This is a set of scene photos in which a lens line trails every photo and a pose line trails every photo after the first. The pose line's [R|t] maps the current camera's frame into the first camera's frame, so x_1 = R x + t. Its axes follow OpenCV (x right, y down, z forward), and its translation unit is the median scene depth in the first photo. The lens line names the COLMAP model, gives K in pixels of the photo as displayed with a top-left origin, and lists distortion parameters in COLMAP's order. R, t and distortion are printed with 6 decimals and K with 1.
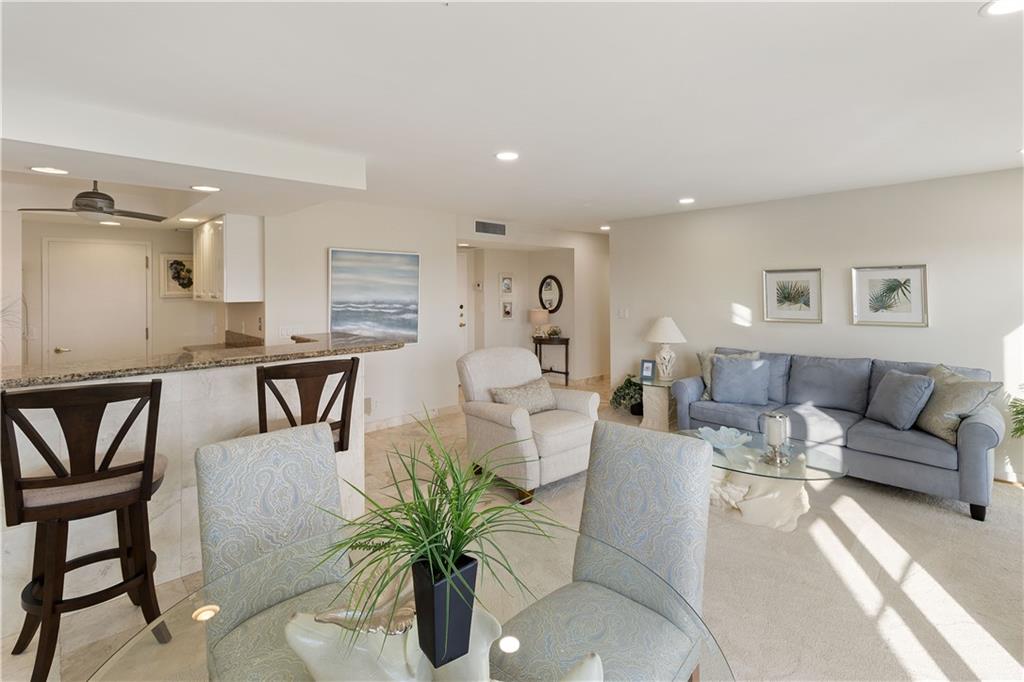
lens RADIAL K [[479.8, 0, 516.4], [0, 479.8, 290.4], [0, 0, 1]] dist [0.004341, 0.000238]
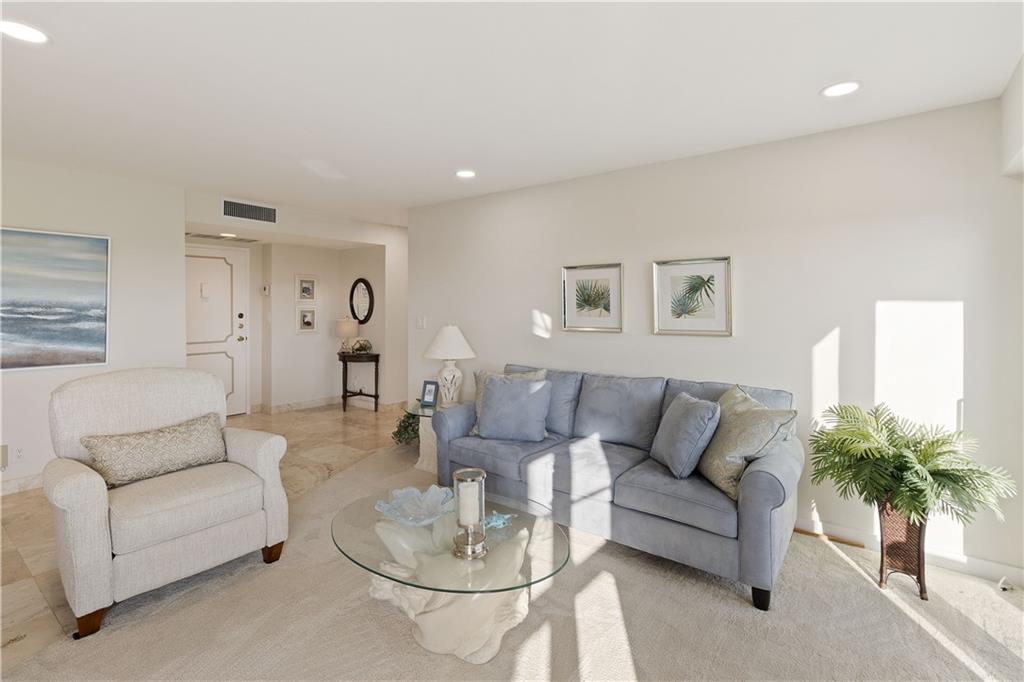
lens RADIAL K [[484.9, 0, 500.0], [0, 484.9, 308.5], [0, 0, 1]] dist [0.006558, 0.000338]
pose [[0.987667, 0.005787, 0.156460, 0.310239], [-0.006810, 0.999959, 0.006009, 0.024970], [-0.156419, -0.007001, 0.987666, 0.240393]]
